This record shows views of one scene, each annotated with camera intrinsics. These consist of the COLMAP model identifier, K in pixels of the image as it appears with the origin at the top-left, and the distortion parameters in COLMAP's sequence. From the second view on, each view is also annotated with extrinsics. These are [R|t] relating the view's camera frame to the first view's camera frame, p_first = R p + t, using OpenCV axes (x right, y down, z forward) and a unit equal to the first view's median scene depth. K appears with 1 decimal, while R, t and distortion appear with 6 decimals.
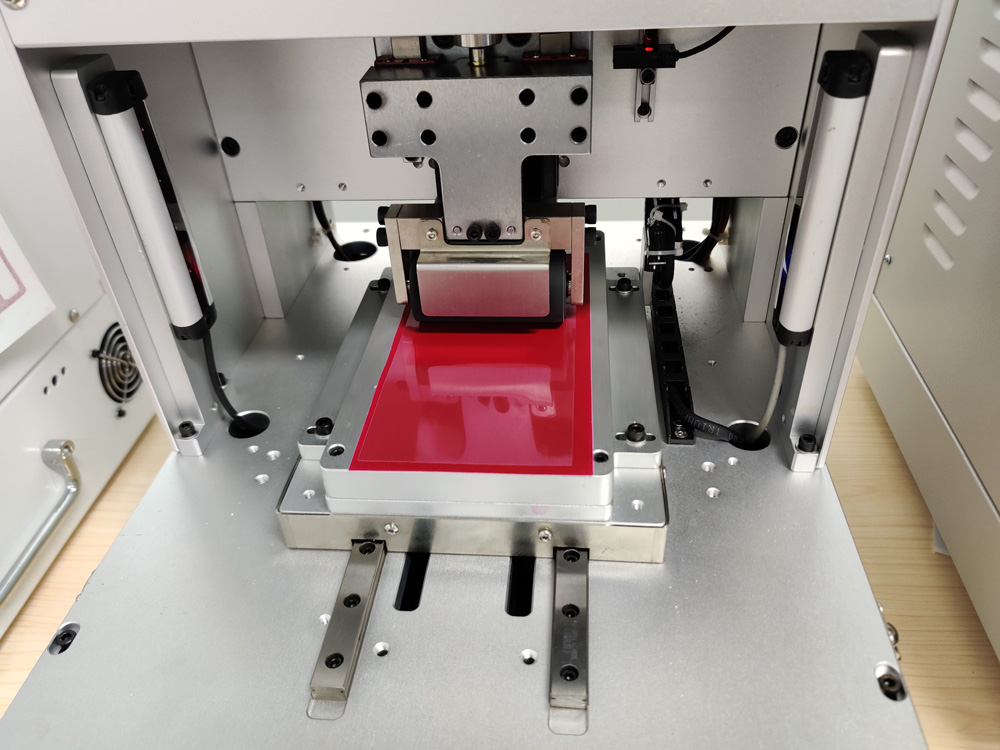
lens RADIAL K [[780.5, 0, 491.6], [0, 780.5, 387.1], [0, 0, 1]] dist [0.013316, -0.010204]
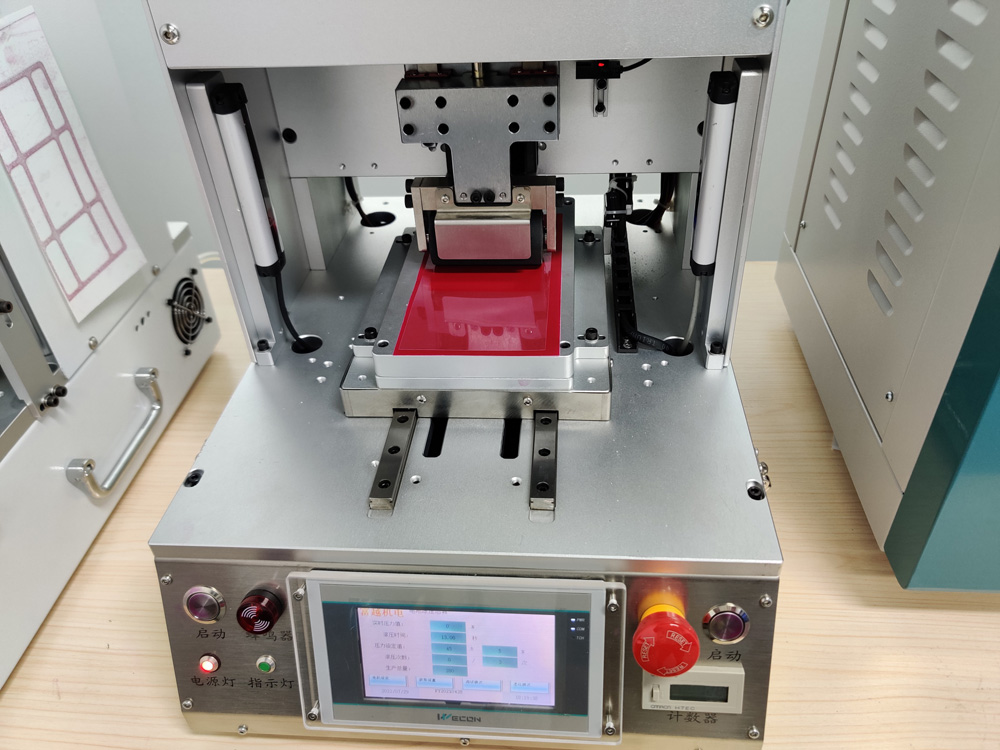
lens RADIAL K [[781.1, 0, 500.0], [0, 781.1, 375.0], [0, 0, 1]] dist [0.003174, 0.004725]
pose [[0.999829, -0.006888, 0.017184, -0.005698], [0.006884, 0.999976, 0.000249, 0.115045], [-0.017185, -0.000131, 0.999852, -0.378938]]
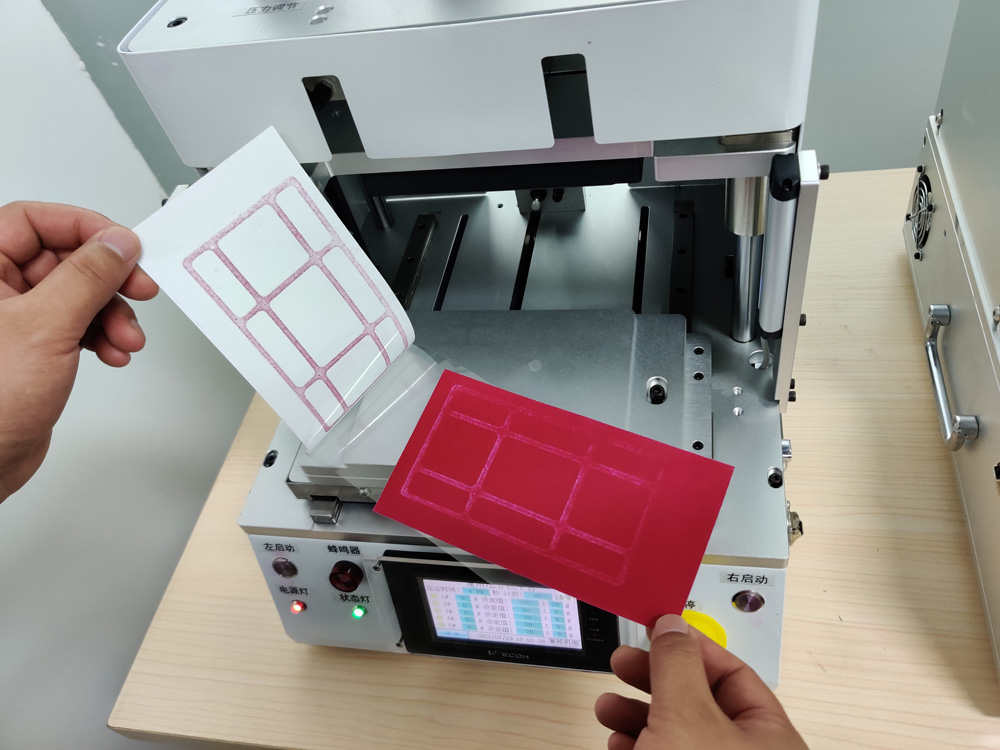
lens RADIAL K [[774.0, 0, 500.0], [0, 774.0, 375.0], [0, 0, 1]] dist [0.050741, -0.042871]
pose [[0.985660, -0.033403, -0.165404, -1.089084], [0.070356, 0.972297, 0.222910, -0.234009], [0.153376, -0.231351, 0.960704, -0.375289]]
